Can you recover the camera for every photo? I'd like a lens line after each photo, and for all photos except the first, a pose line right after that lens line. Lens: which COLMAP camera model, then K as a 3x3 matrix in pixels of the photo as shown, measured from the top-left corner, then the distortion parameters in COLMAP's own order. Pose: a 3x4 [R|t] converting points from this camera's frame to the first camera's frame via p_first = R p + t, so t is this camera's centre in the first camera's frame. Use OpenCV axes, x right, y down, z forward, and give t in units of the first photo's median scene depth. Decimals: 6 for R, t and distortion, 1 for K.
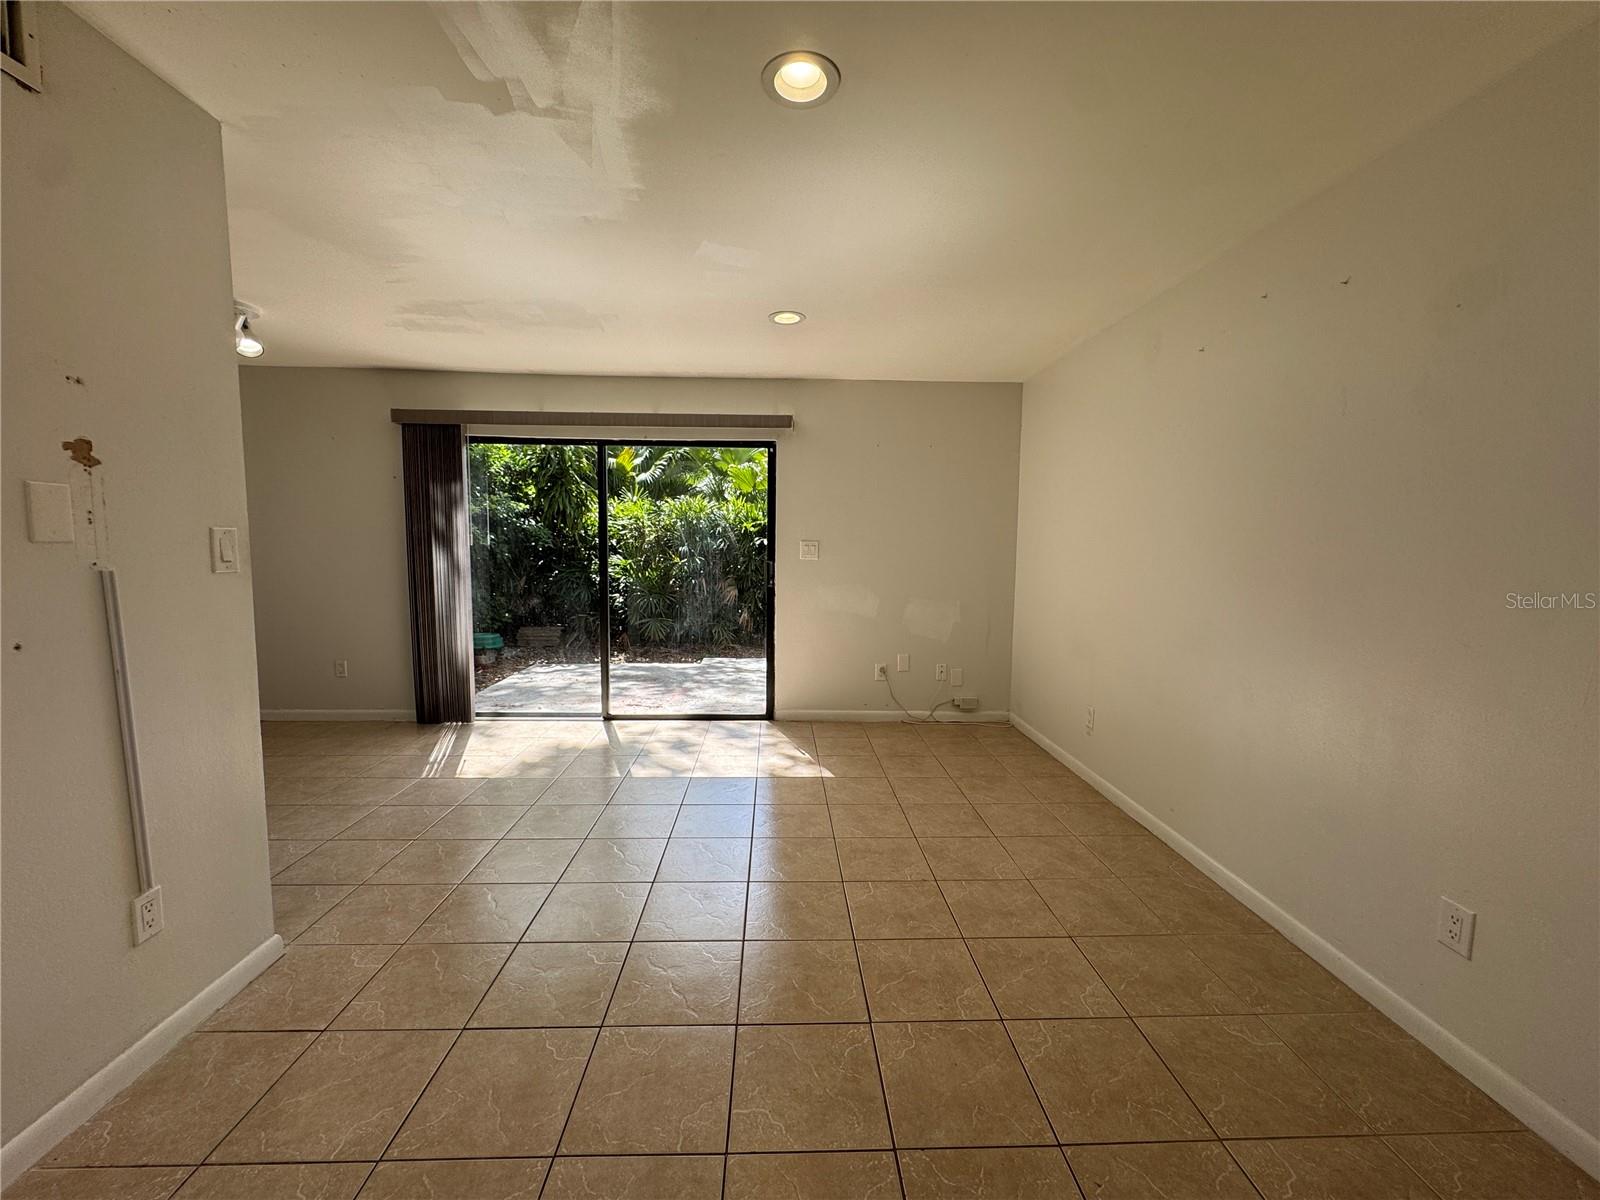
lens RADIAL K [[637.4, 0, 800.0], [0, 637.4, 600.0], [0, 0, 1]] dist [-0.005086, 0.000774]
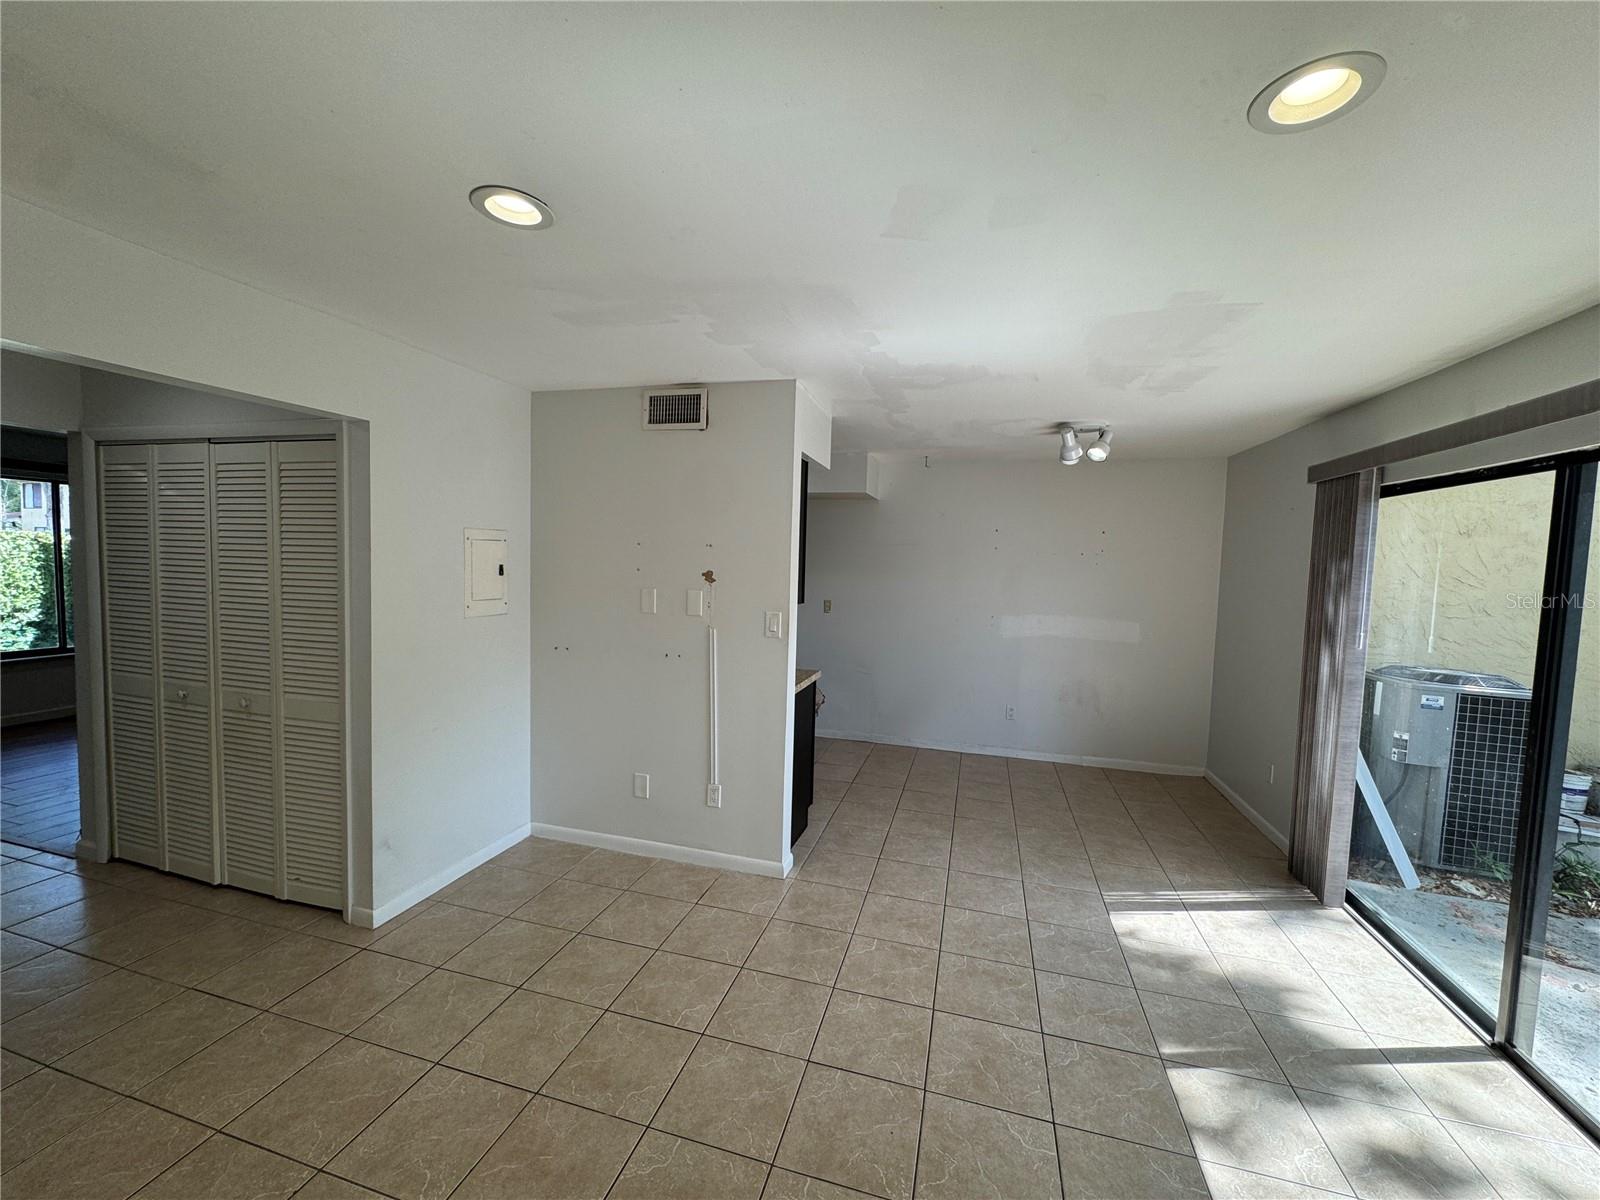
lens RADIAL K [[637.4, 0, 800.0], [0, 637.4, 600.0], [0, 0, 1]] dist [-0.005086, 0.000774]
pose [[-0.309037, 0.039592, -0.950225, 0.333462], [-0.122008, 0.989227, 0.080897, -0.134445], [0.943191, 0.140935, -0.300878, 0.718558]]
